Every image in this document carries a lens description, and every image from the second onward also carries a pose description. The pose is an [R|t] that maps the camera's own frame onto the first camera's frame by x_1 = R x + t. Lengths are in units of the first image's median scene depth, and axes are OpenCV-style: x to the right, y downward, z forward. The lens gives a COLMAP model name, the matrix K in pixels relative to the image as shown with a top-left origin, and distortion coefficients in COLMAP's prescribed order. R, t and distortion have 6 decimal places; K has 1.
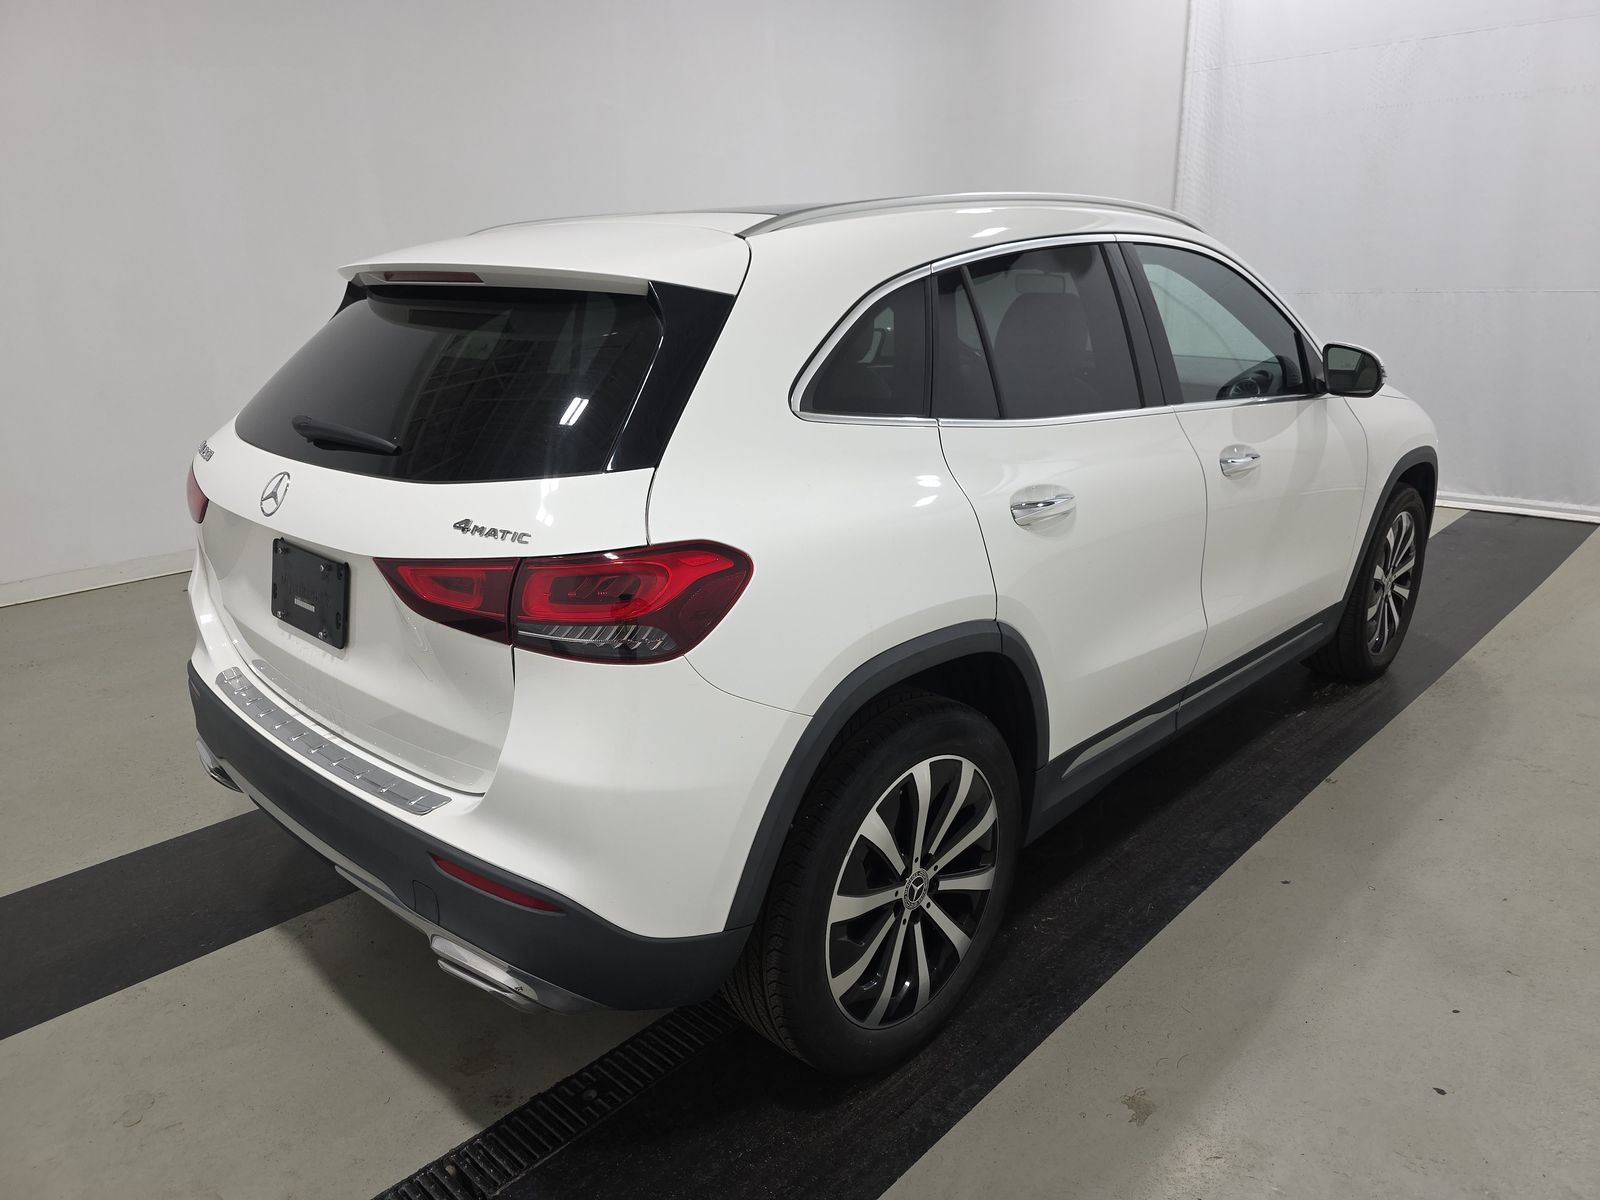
lens RADIAL K [[1069.8, 0, 805.9], [0, 1069.8, 601.5], [0, 0, 1]] dist [0.025981, 0.001347]
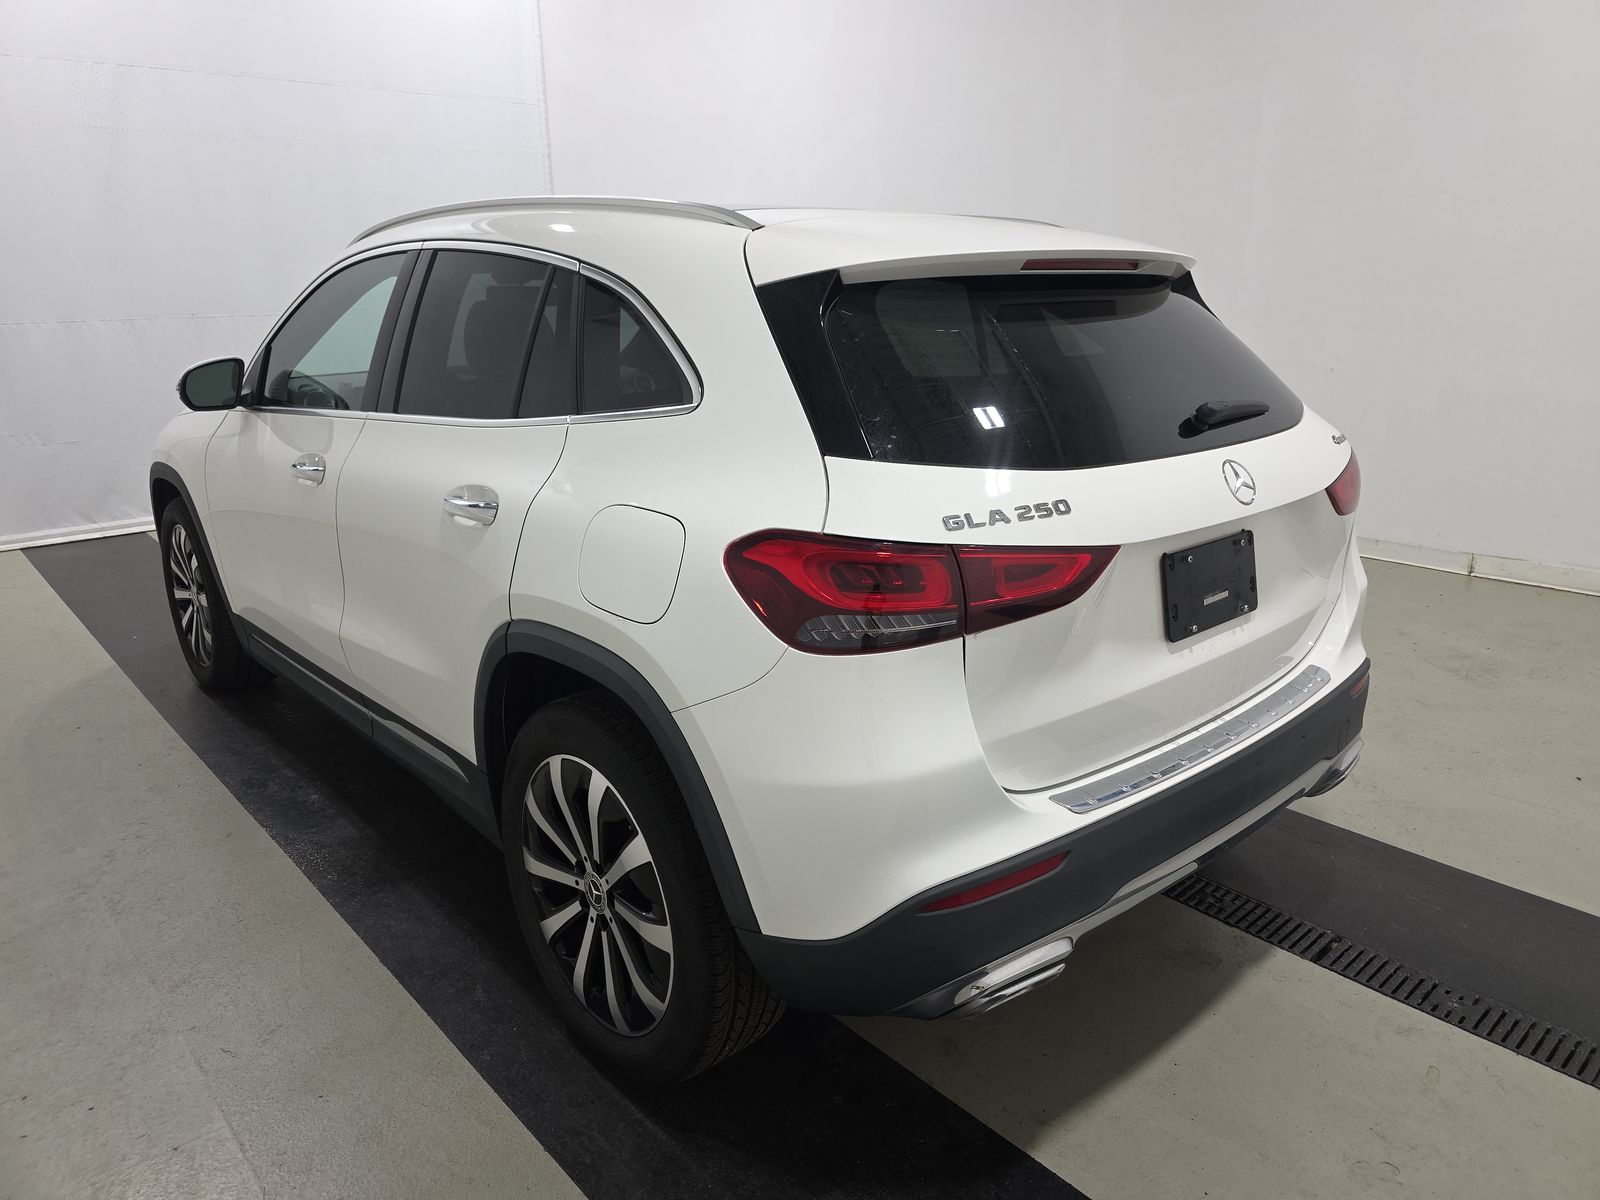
lens RADIAL K [[1069.8, 0, 809.1], [0, 1069.8, 600.0], [0, 0, 1]] dist [0.025981, 0.001347]
pose [[0.112117, -0.272608, 0.955570, -1.433338], [0.310286, 0.923154, 0.226955, -0.325428], [-0.944009, 0.271055, 0.188088, 1.161946]]
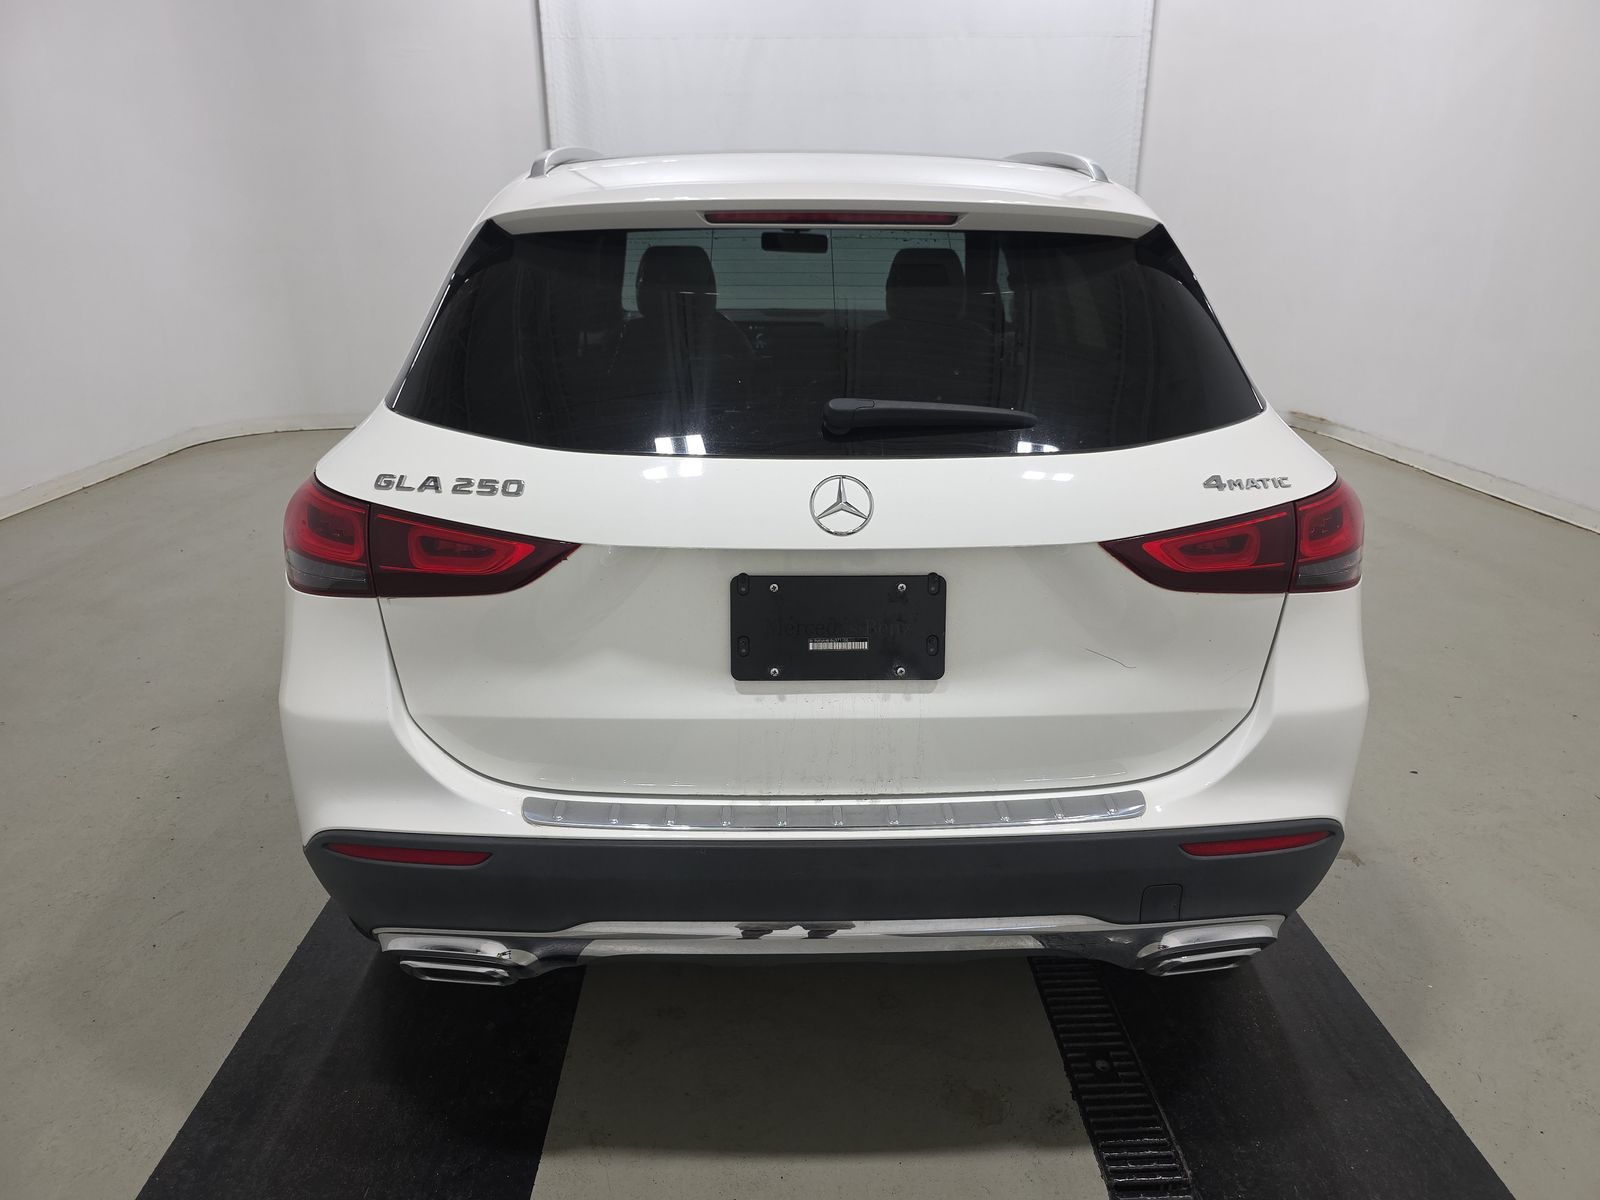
lens RADIAL K [[1069.8, 0, 806.3], [0, 1069.8, 599.7], [0, 0, 1]] dist [0.025981, 0.001347]
pose [[0.710037, -0.215532, 0.670368, -0.997370], [0.197789, 0.974723, 0.103893, -0.113817], [-0.675816, 0.058824, 0.734719, 0.457338]]
